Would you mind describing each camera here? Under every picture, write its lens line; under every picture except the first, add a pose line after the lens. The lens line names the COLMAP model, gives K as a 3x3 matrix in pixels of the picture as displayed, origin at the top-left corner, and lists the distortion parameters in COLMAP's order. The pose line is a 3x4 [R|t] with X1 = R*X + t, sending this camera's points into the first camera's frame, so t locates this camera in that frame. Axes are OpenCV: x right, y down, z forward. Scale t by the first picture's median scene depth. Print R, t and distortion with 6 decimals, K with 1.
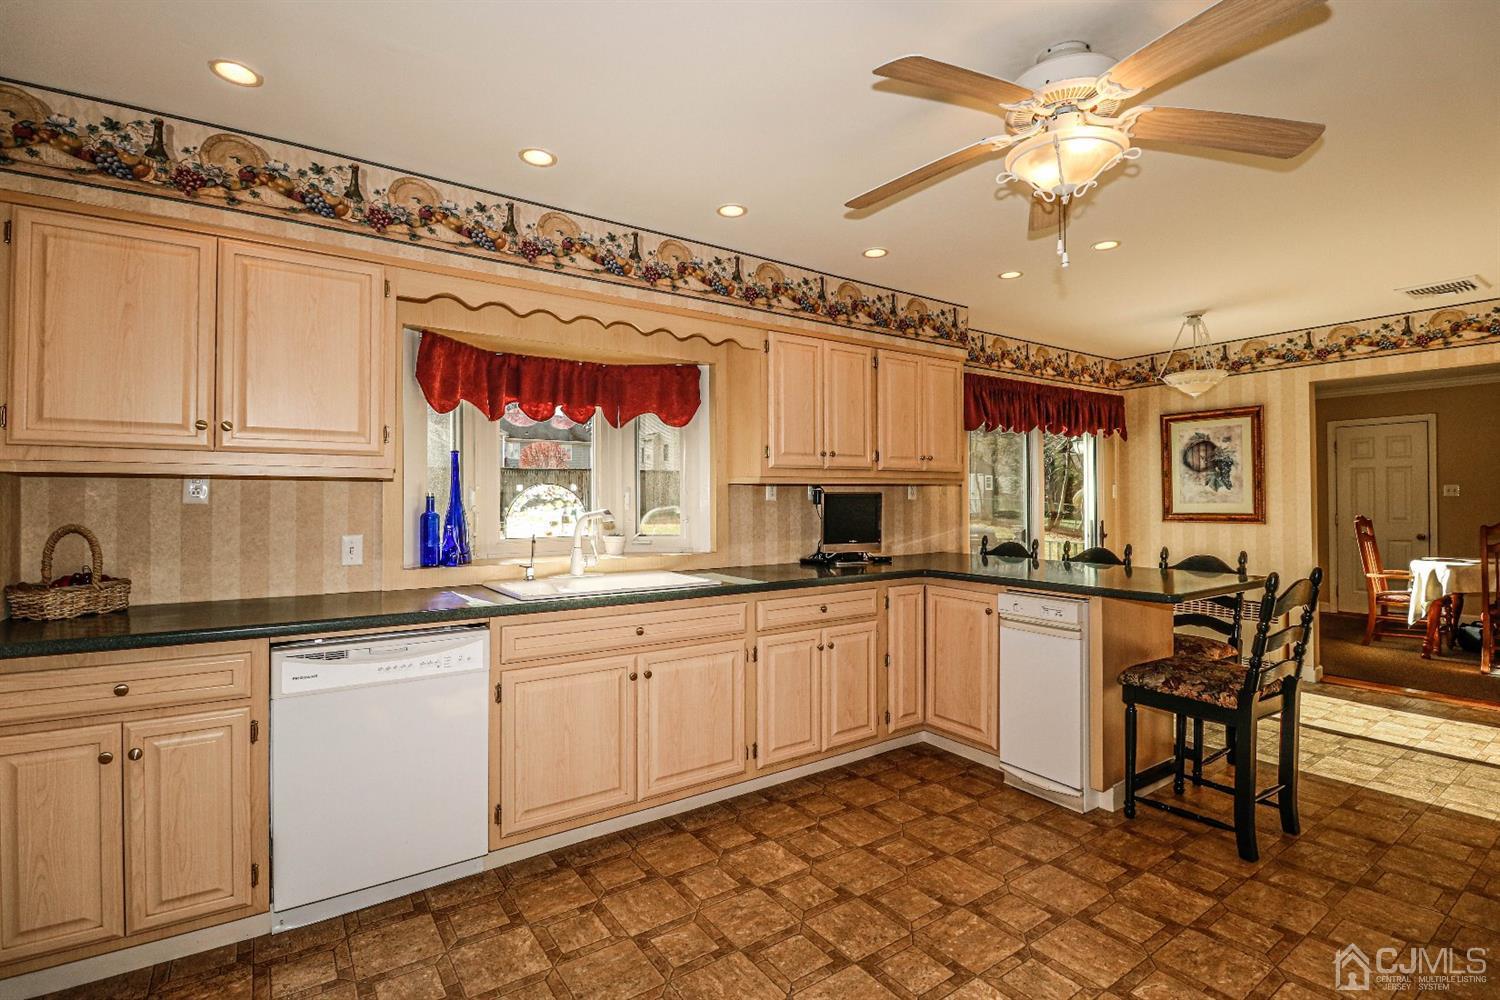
lens RADIAL K [[704.0, 0, 746.9], [0, 704.0, 493.6], [0, 0, 1]] dist [0.000883, -0.011356]
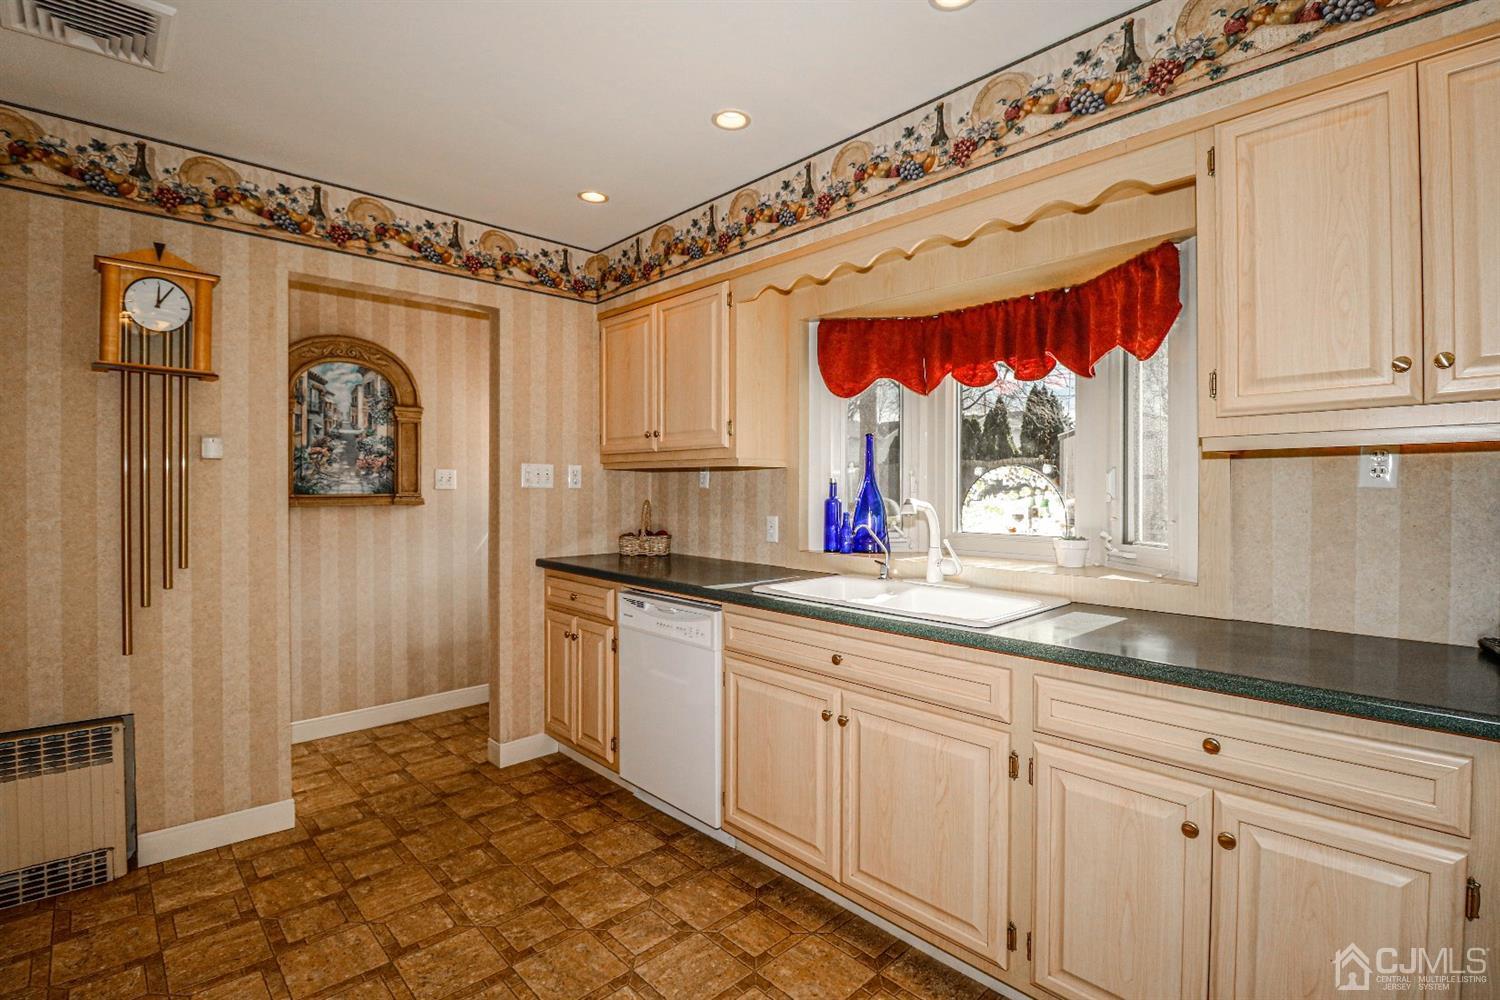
lens RADIAL K [[704.0, 0, 746.9], [0, 704.0, 493.6], [0, 0, 1]] dist [0.000883, -0.011356]
pose [[0.142223, 0.010431, -0.989780, 0.559825], [0.006240, 0.999915, 0.011434, 0.008432], [0.989815, -0.007803, 0.142145, 0.772959]]
